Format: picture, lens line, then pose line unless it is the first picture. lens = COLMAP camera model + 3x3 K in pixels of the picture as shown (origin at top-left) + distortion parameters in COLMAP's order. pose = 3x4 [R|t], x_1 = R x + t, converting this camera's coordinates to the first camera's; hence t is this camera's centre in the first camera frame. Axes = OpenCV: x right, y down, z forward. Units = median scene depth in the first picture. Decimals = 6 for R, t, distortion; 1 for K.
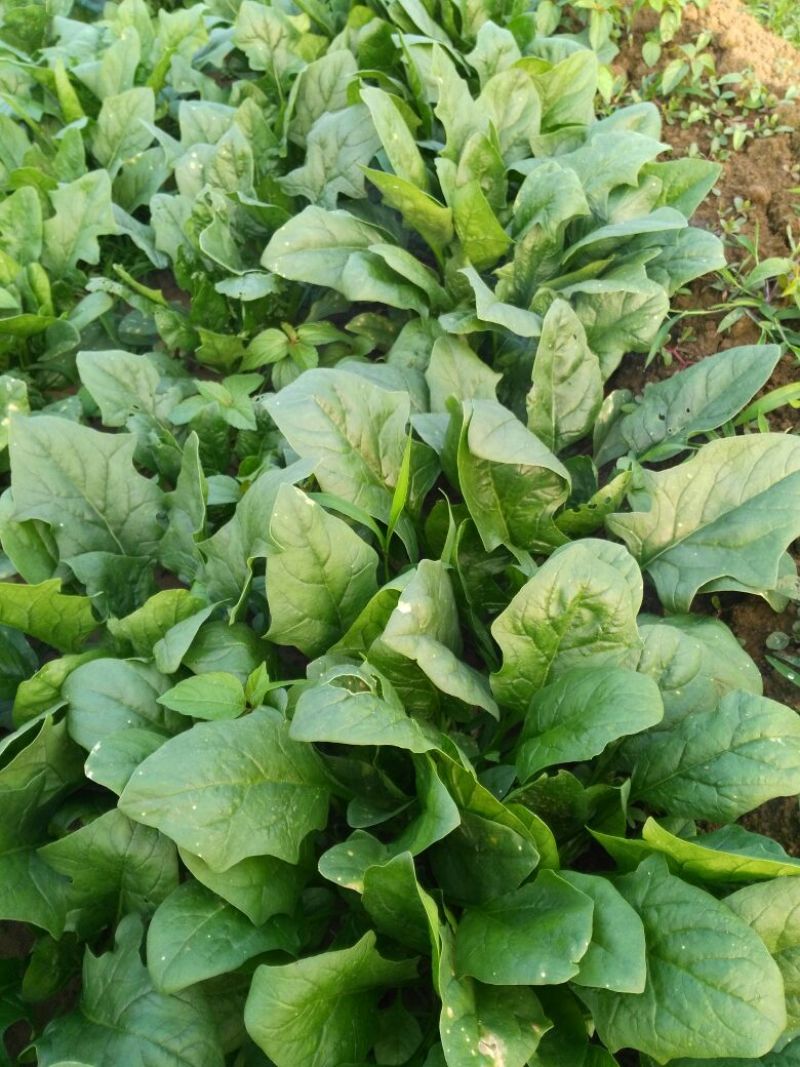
lens RADIAL K [[833.1, 0, 389.3], [0, 833.1, 544.5], [0, 0, 1]] dist [0.031327, -0.100374]
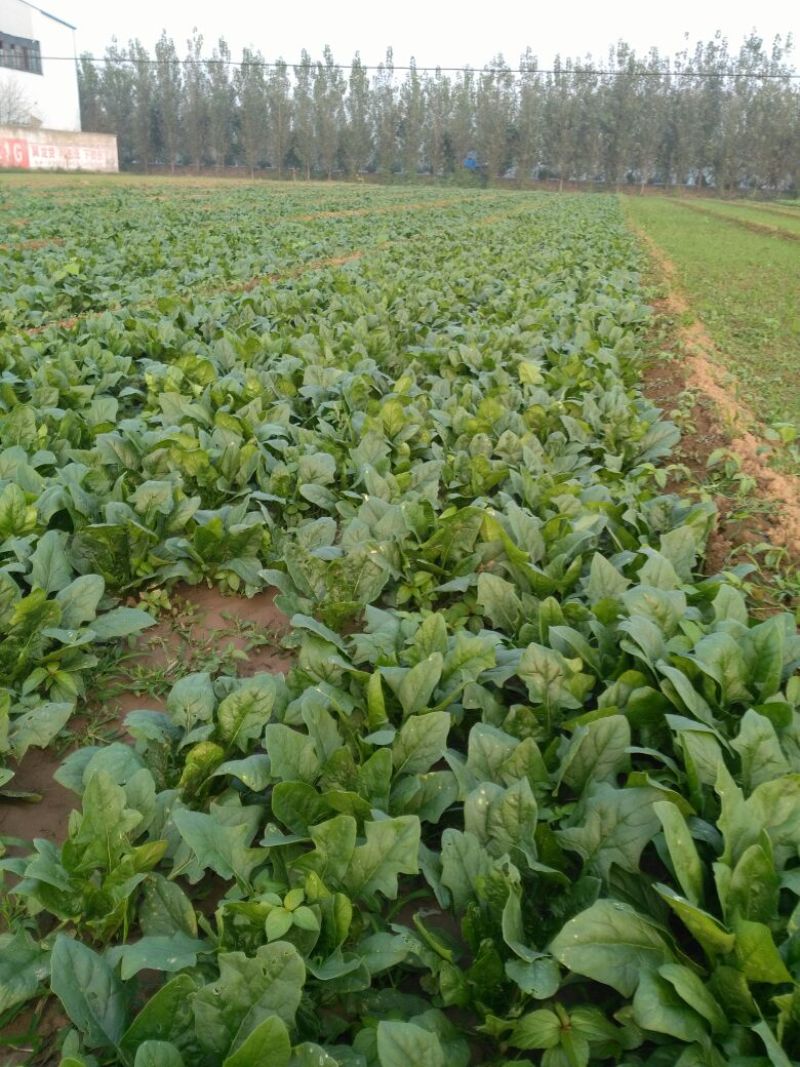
lens RADIAL K [[833.1, 0, 390.5], [0, 833.1, 554.6], [0, 0, 1]] dist [0.031327, -0.100374]
pose [[0.965137, 0.129215, -0.227628, -0.176330], [-0.225858, 0.850646, -0.474751, -0.218437], [0.132286, 0.509612, 0.850174, -0.209751]]
